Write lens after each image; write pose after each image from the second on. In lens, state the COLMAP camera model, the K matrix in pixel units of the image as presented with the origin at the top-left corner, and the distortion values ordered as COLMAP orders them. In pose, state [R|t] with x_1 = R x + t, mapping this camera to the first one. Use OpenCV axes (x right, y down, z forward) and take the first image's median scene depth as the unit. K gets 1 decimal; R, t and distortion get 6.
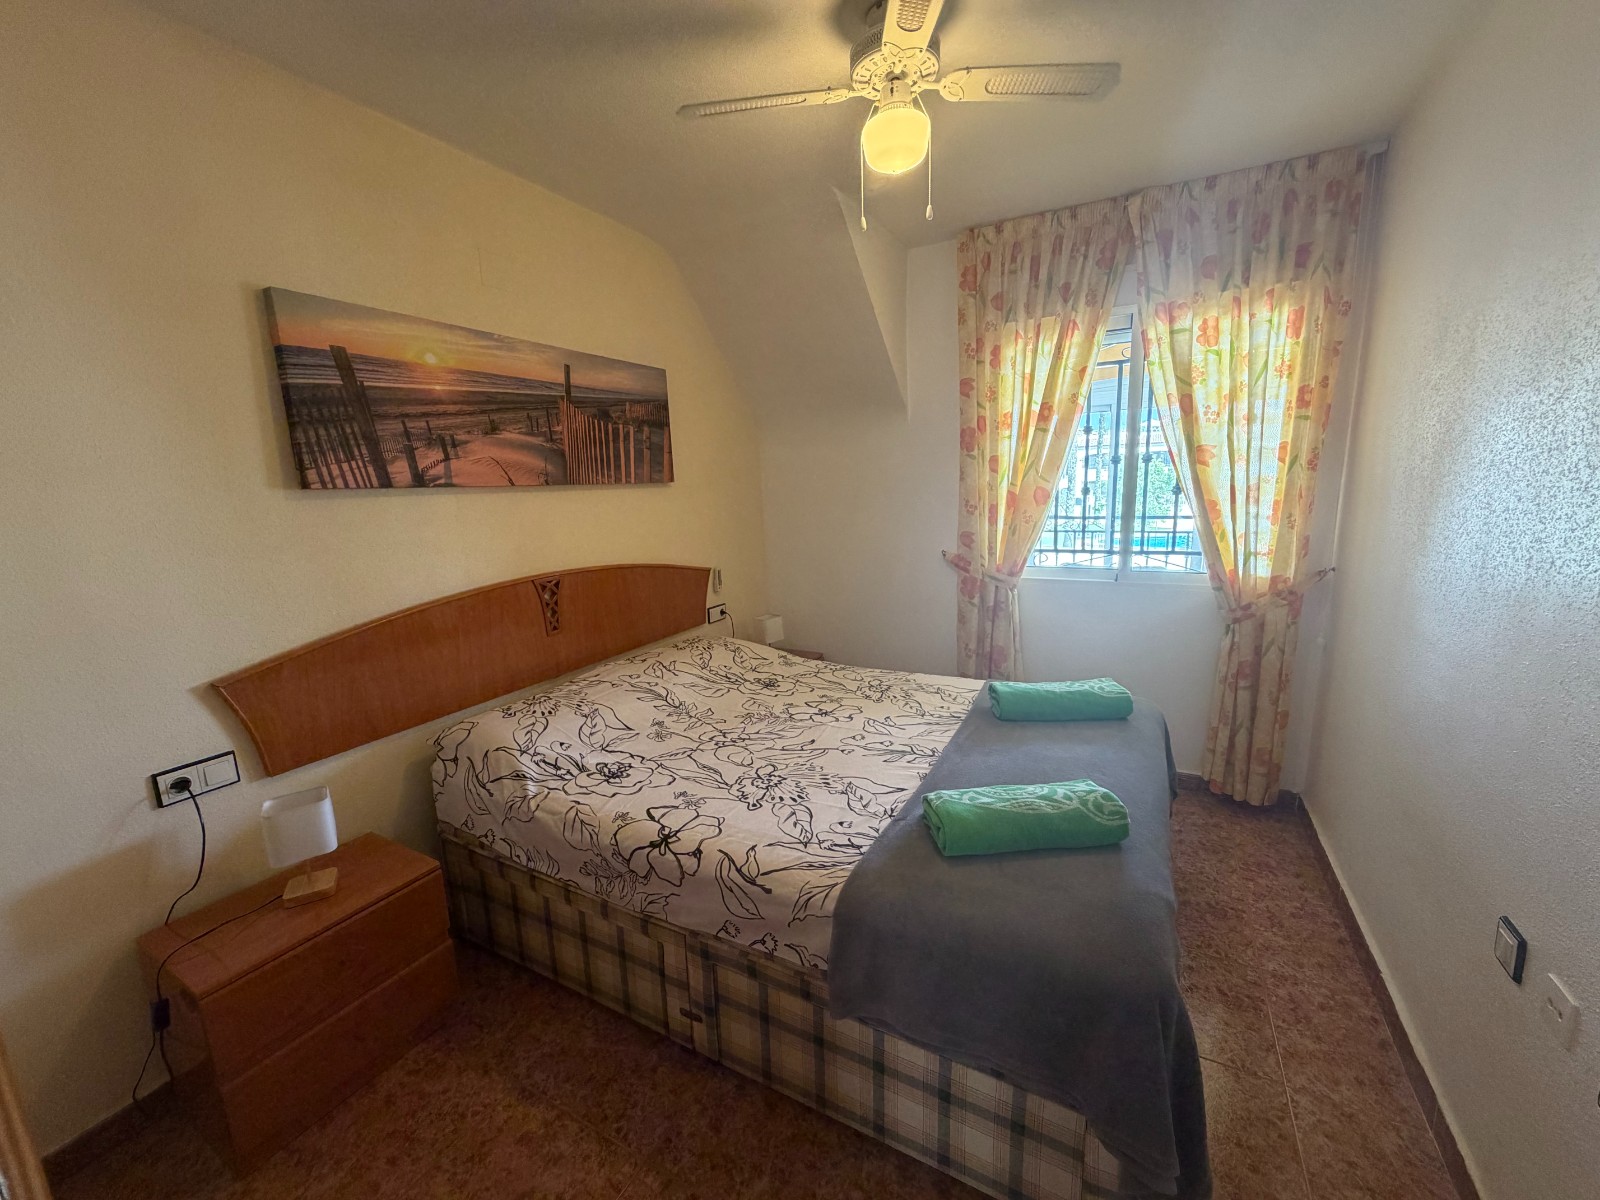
lens RADIAL K [[636.9, 0, 796.2], [0, 636.9, 606.1], [0, 0, 1]] dist [-0.001111, -0.000292]
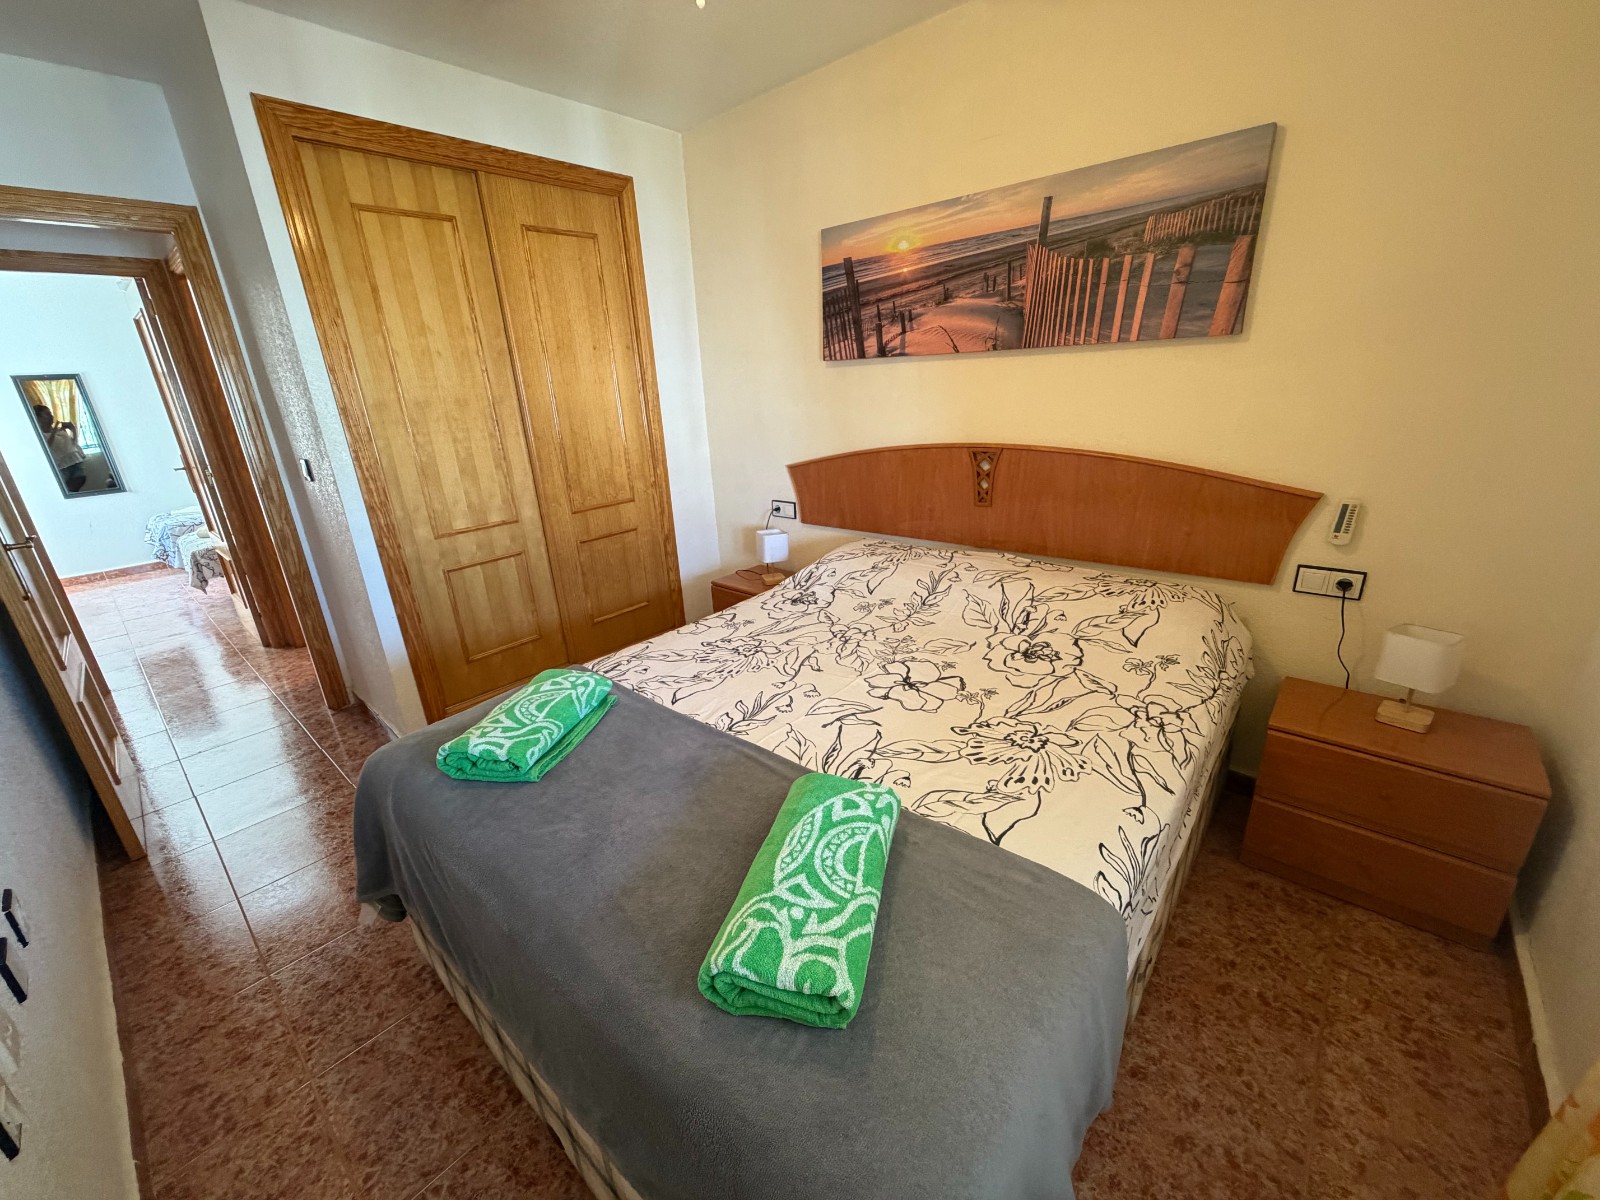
lens RADIAL K [[636.9, 0, 796.2], [0, 636.9, 606.1], [0, 0, 1]] dist [-0.001111, -0.000292]
pose [[-0.217204, 0.373893, -0.901680, 0.761164], [-0.128333, 0.904777, 0.406091, -0.213643], [0.967654, 0.203919, -0.148538, 1.034381]]
